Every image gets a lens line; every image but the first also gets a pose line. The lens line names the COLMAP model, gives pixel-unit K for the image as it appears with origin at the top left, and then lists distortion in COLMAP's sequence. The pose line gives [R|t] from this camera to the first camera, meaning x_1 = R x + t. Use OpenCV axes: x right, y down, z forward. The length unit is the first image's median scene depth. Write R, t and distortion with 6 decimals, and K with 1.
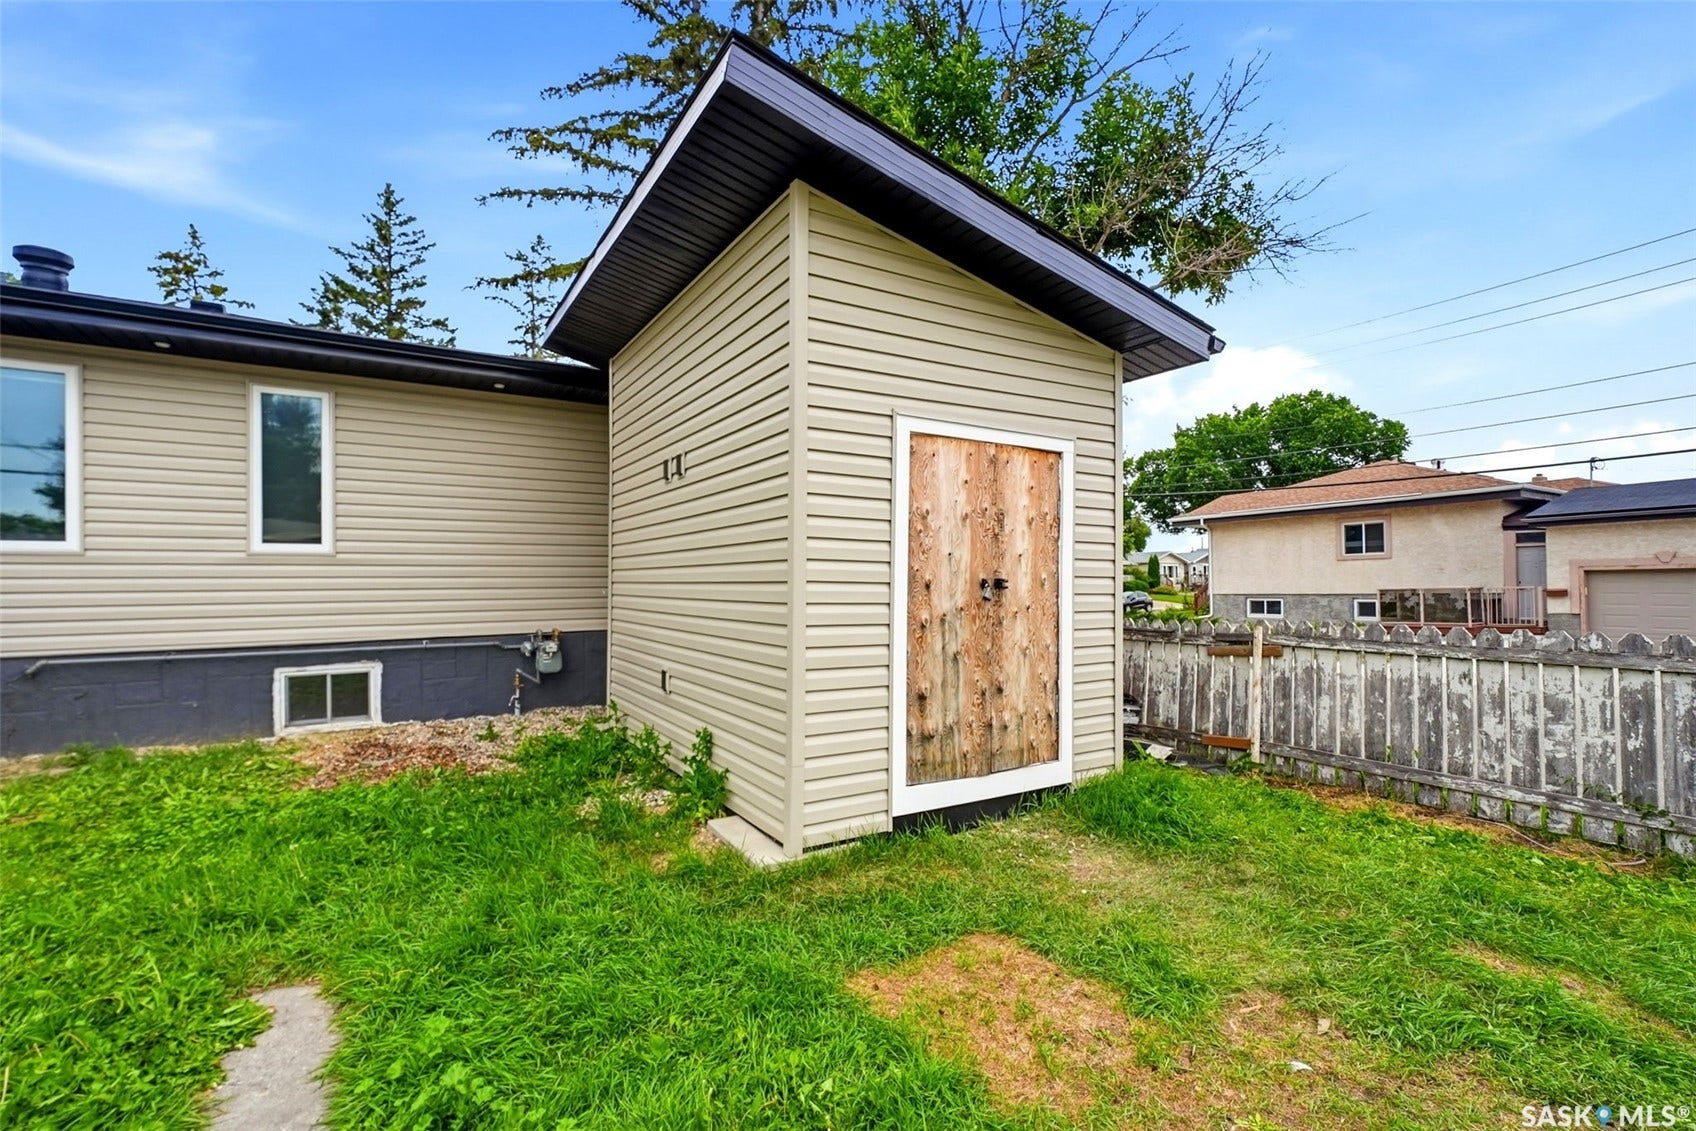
lens RADIAL K [[720.5, 0, 837.2], [0, 720.5, 567.8], [0, 0, 1]] dist [0.001421, 0.000436]
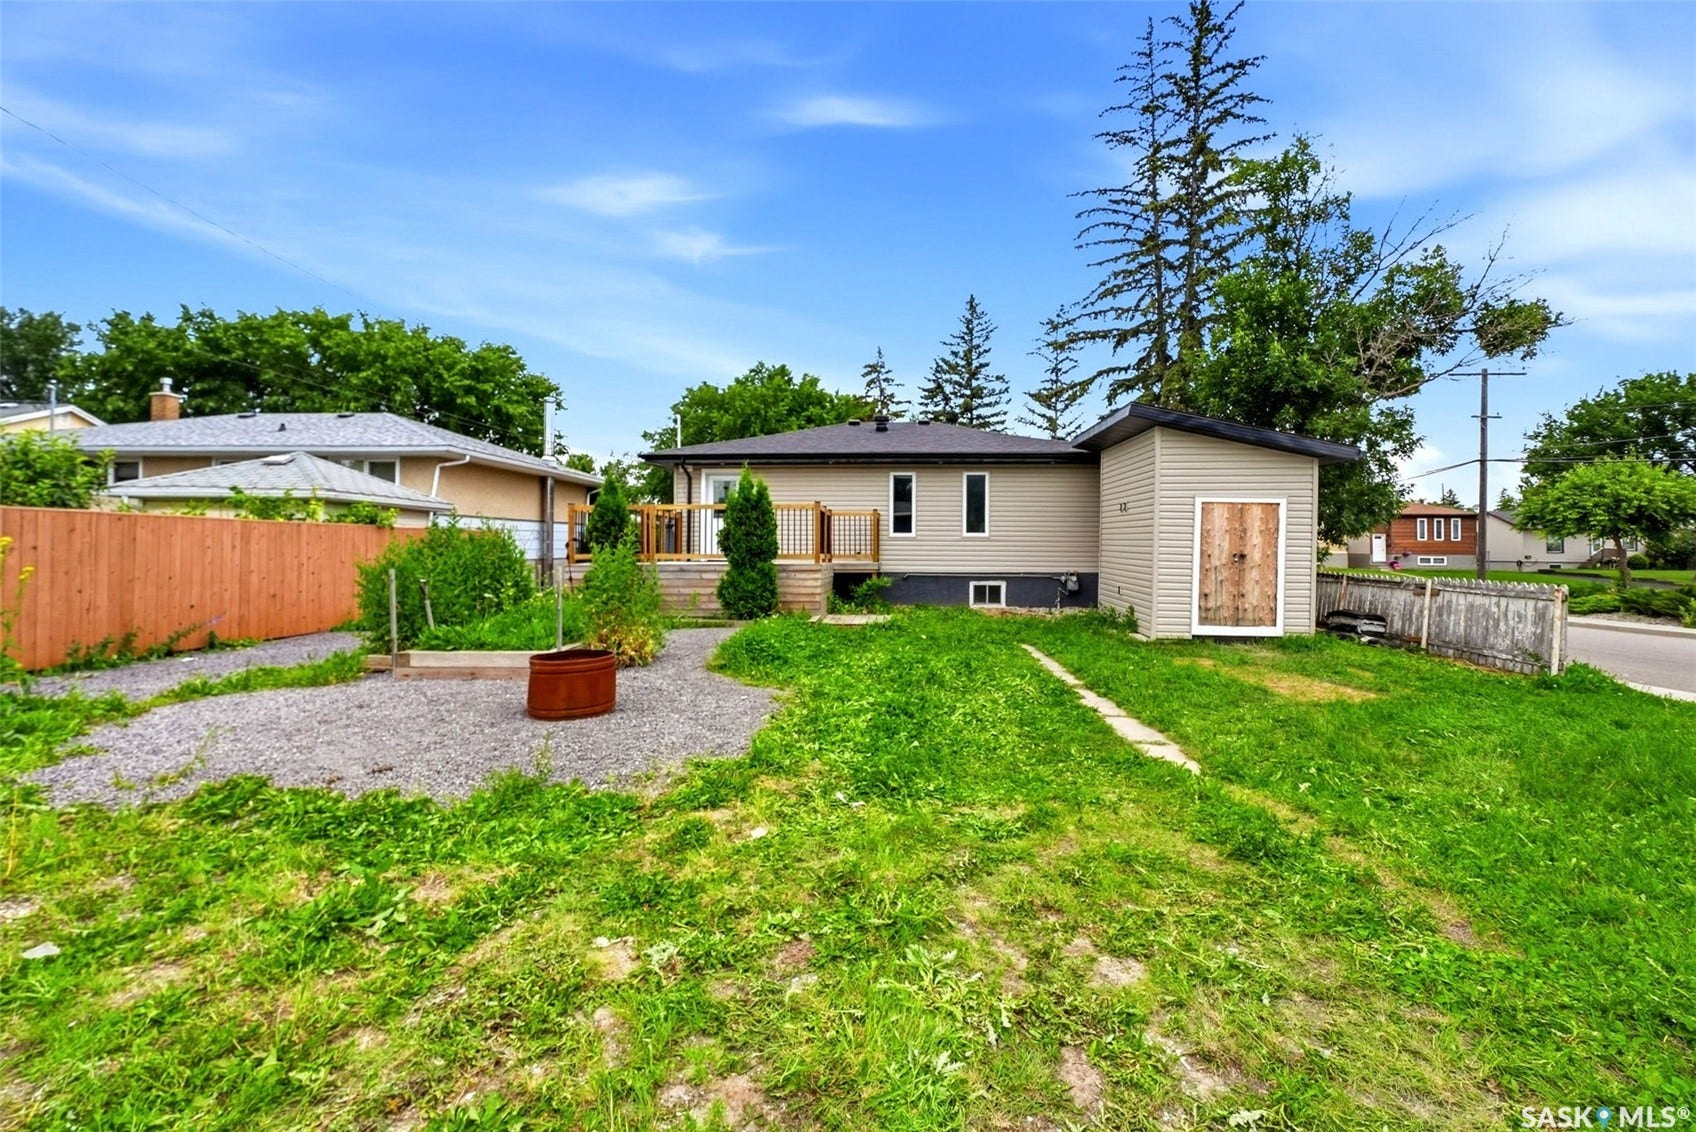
lens RADIAL K [[753.2, 0, 869.0], [0, 753.2, 559.0], [0, 0, 1]] dist [0.028920, 0.000388]
pose [[0.813265, 0.025839, -0.581320, 0.562975], [-0.000437, 0.999040, 0.043794, -0.067188], [0.581894, -0.035362, 0.812496, -1.603211]]
